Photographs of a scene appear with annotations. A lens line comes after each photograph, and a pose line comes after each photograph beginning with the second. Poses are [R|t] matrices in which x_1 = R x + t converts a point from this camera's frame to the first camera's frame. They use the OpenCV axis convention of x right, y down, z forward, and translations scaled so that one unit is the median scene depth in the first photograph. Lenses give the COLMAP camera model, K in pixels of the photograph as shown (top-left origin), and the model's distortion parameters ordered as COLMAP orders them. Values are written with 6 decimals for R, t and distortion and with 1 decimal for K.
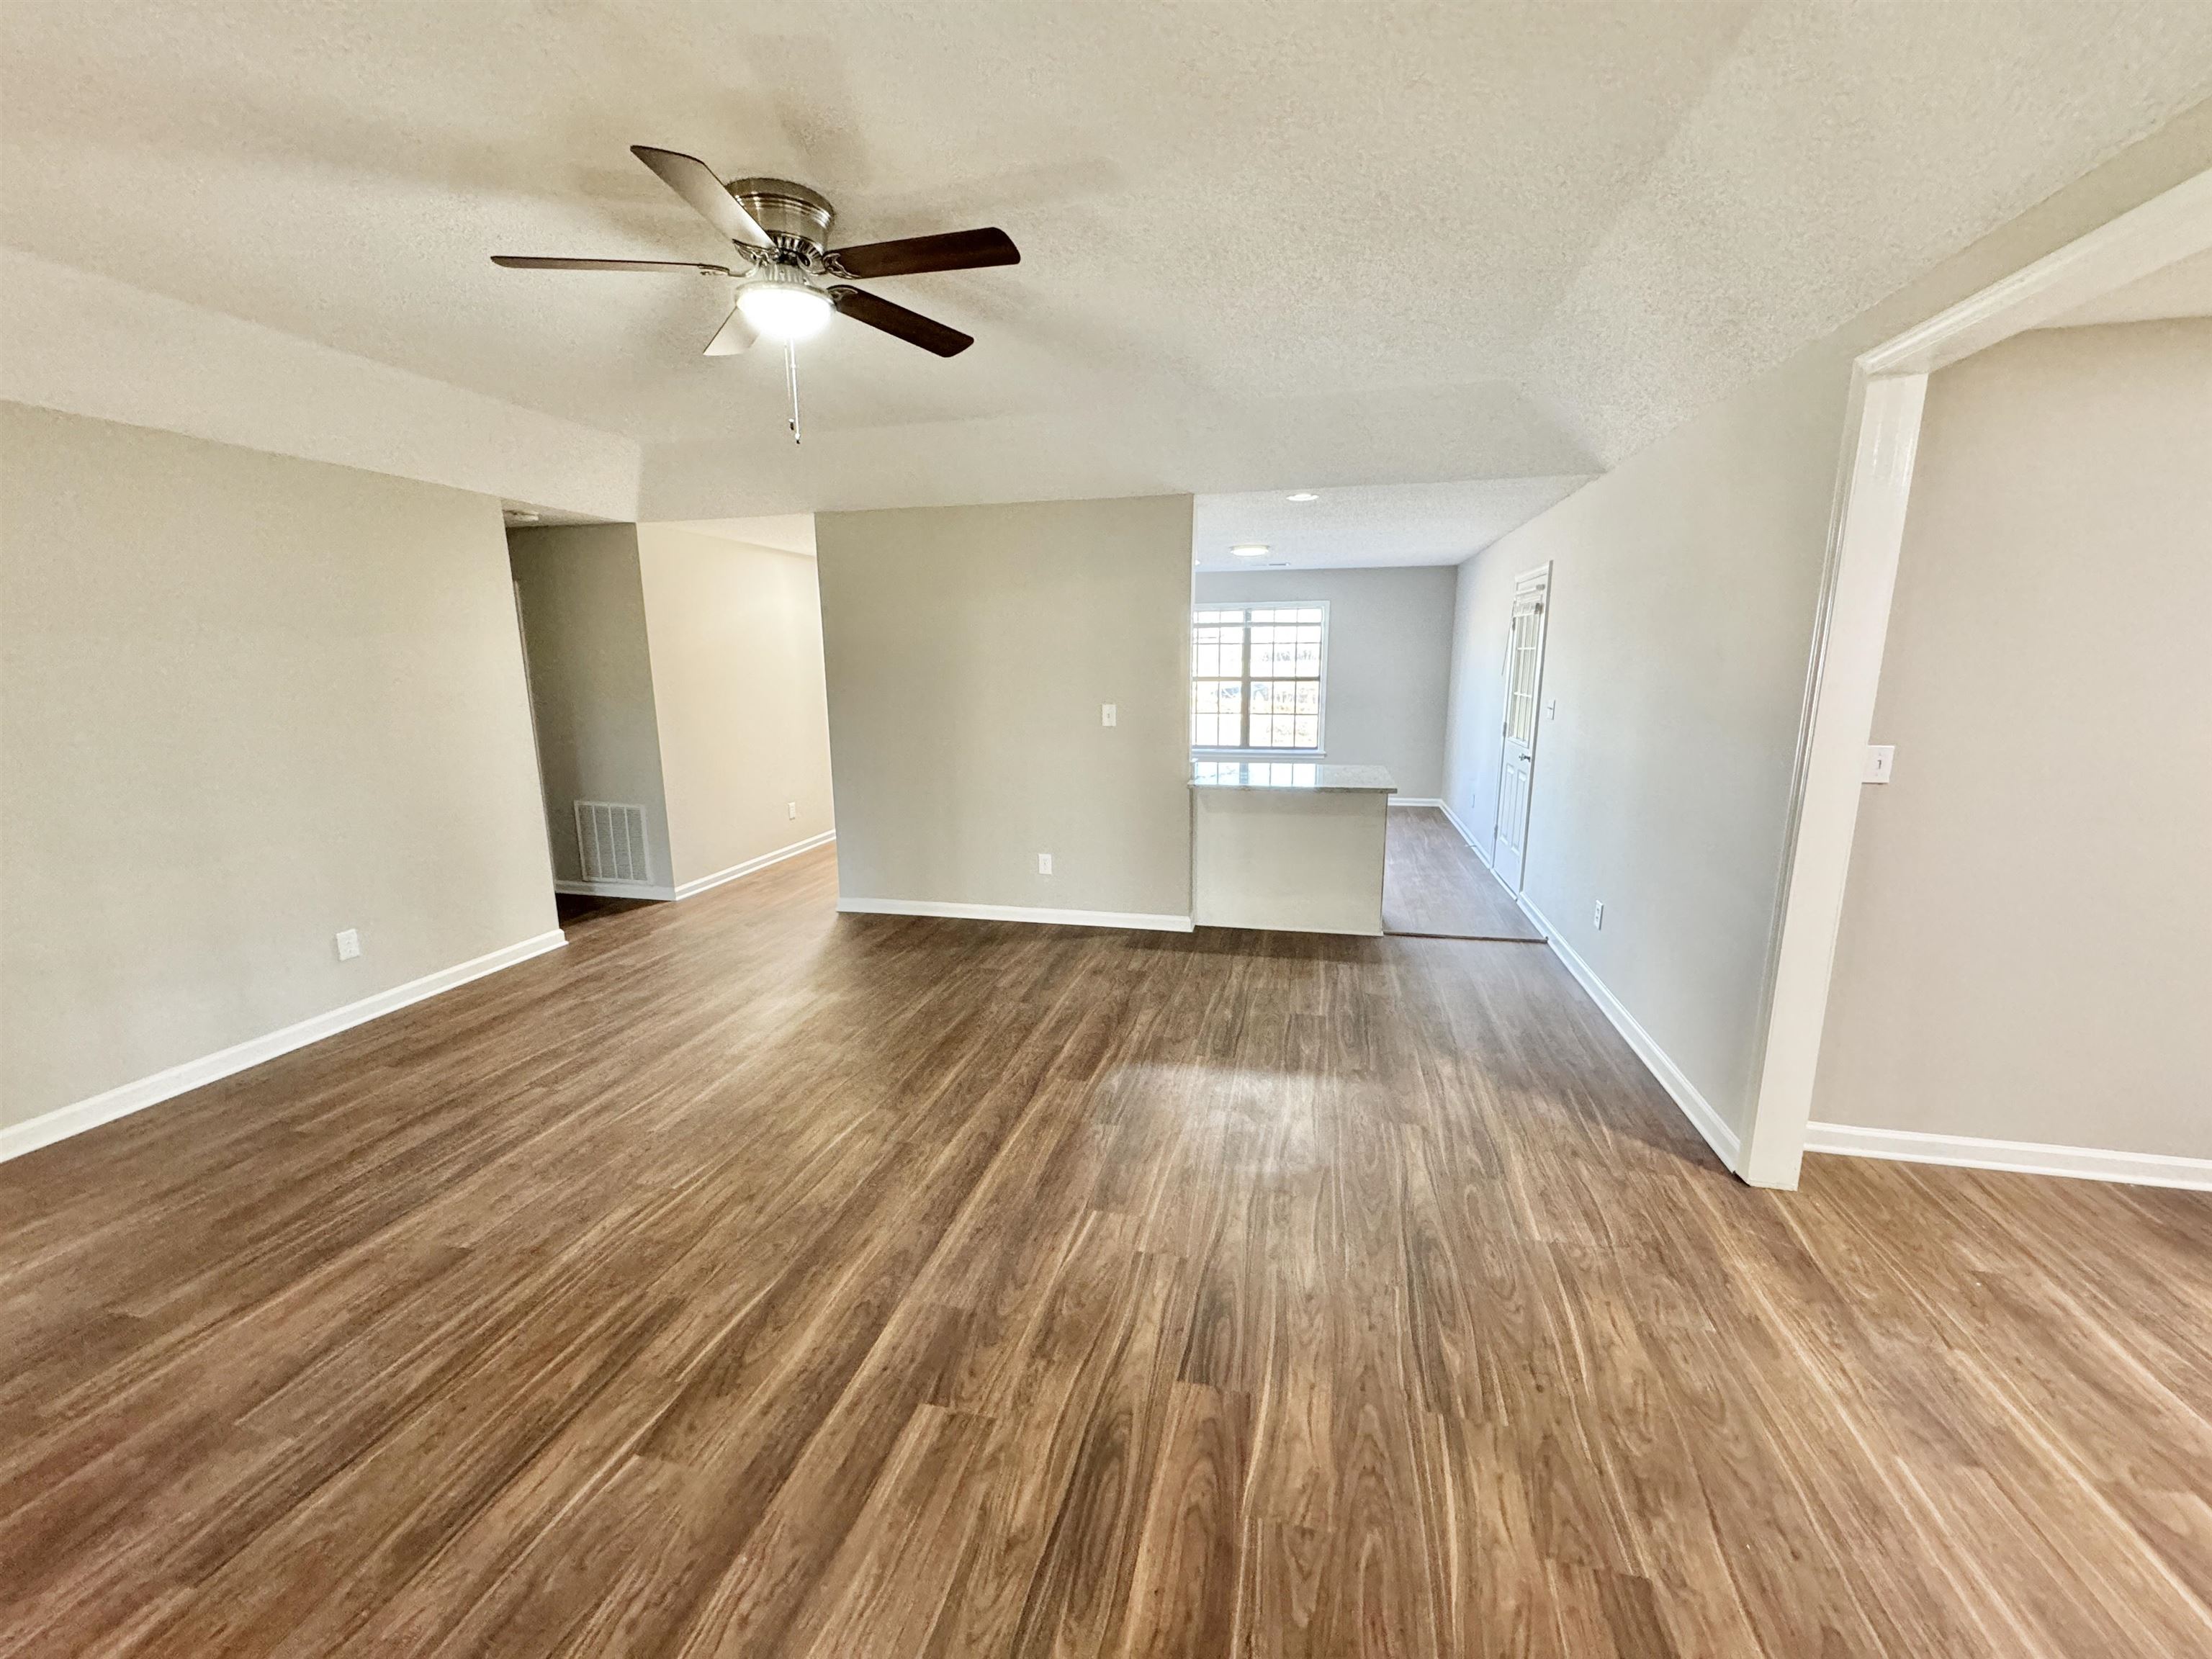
lens RADIAL K [[883.3, 0, 1101.2], [0, 883.3, 829.5], [0, 0, 1]] dist [-0.001623, 0.000273]
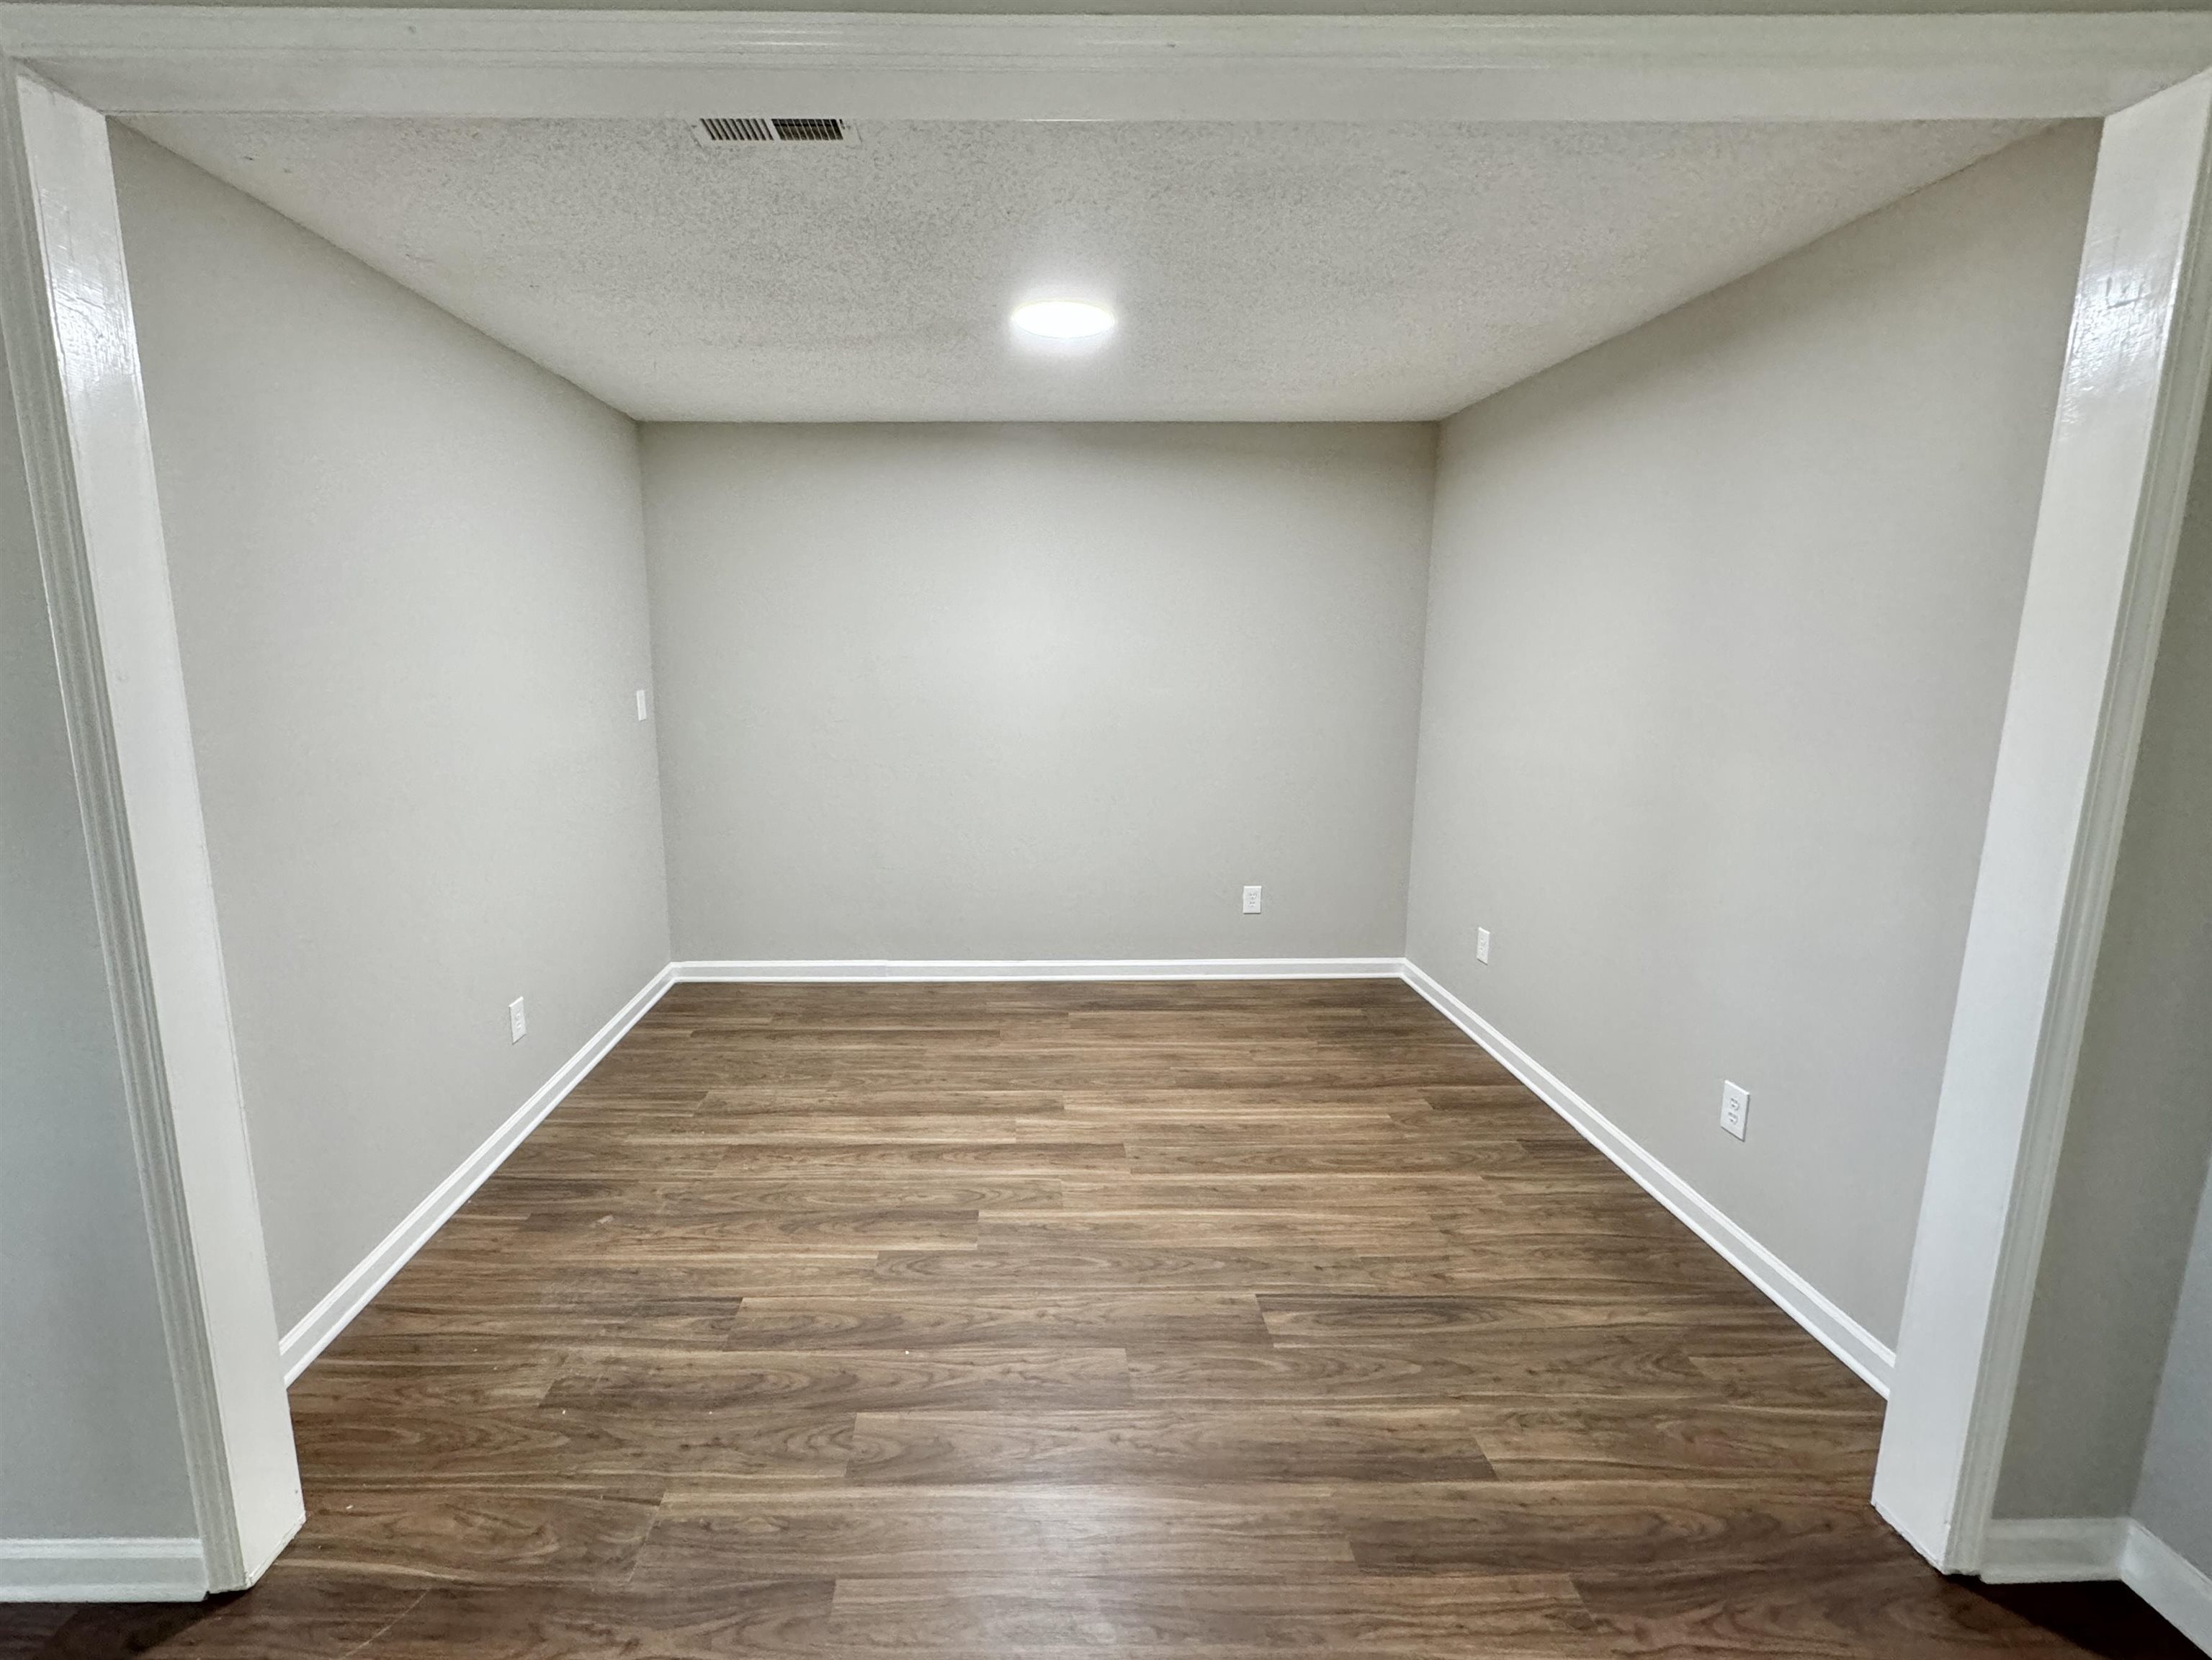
lens RADIAL K [[883.4, 0, 1103.7], [0, 883.4, 832.2], [0, 0, 1]] dist [-0.001623, 0.000273]
pose [[-0.252141, -0.146015, 0.956611, 0.156356], [0.174957, 0.965381, 0.193468, -0.065635], [-0.951743, 0.216147, -0.217866, 0.545850]]
